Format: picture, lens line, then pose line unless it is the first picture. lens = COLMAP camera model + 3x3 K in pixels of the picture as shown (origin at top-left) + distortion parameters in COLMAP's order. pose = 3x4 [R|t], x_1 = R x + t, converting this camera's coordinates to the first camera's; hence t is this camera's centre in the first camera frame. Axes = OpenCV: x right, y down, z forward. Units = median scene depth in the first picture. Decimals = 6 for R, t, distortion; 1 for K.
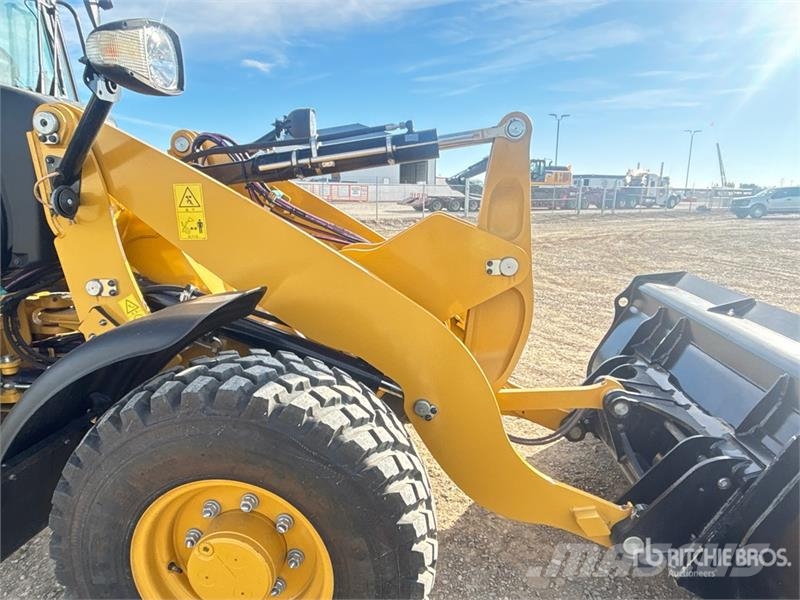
lens RADIAL K [[519.1, 0, 400.0], [0, 519.1, 300.0], [0, 0, 1]] dist [-0.005198, -0.001138]
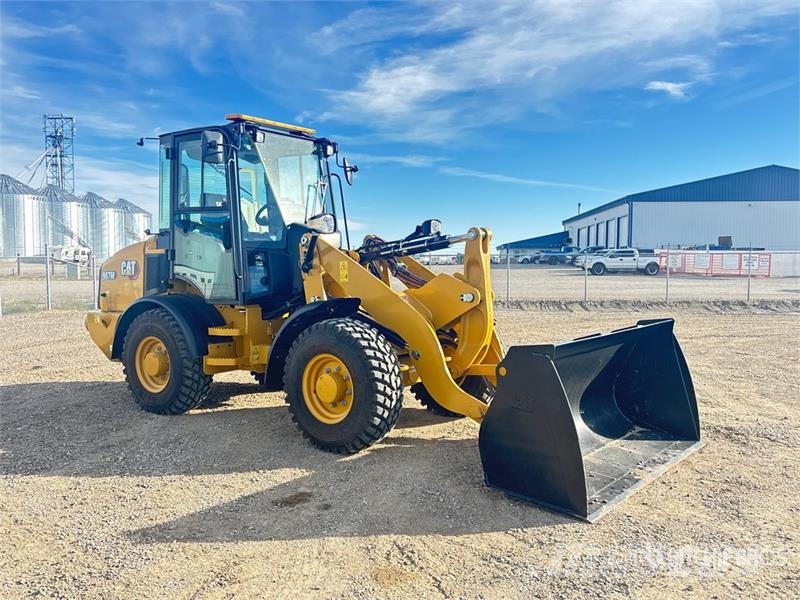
lens RADIAL K [[902.1, 0, 400.0], [0, 902.1, 300.0], [0, 0, 1]] dist [0.012512, 0.006861]
pose [[0.817180, 0.016842, -0.576136, 2.089503], [-0.111982, 0.985166, -0.130034, 0.454113], [0.565400, 0.170777, 0.806944, -2.120453]]
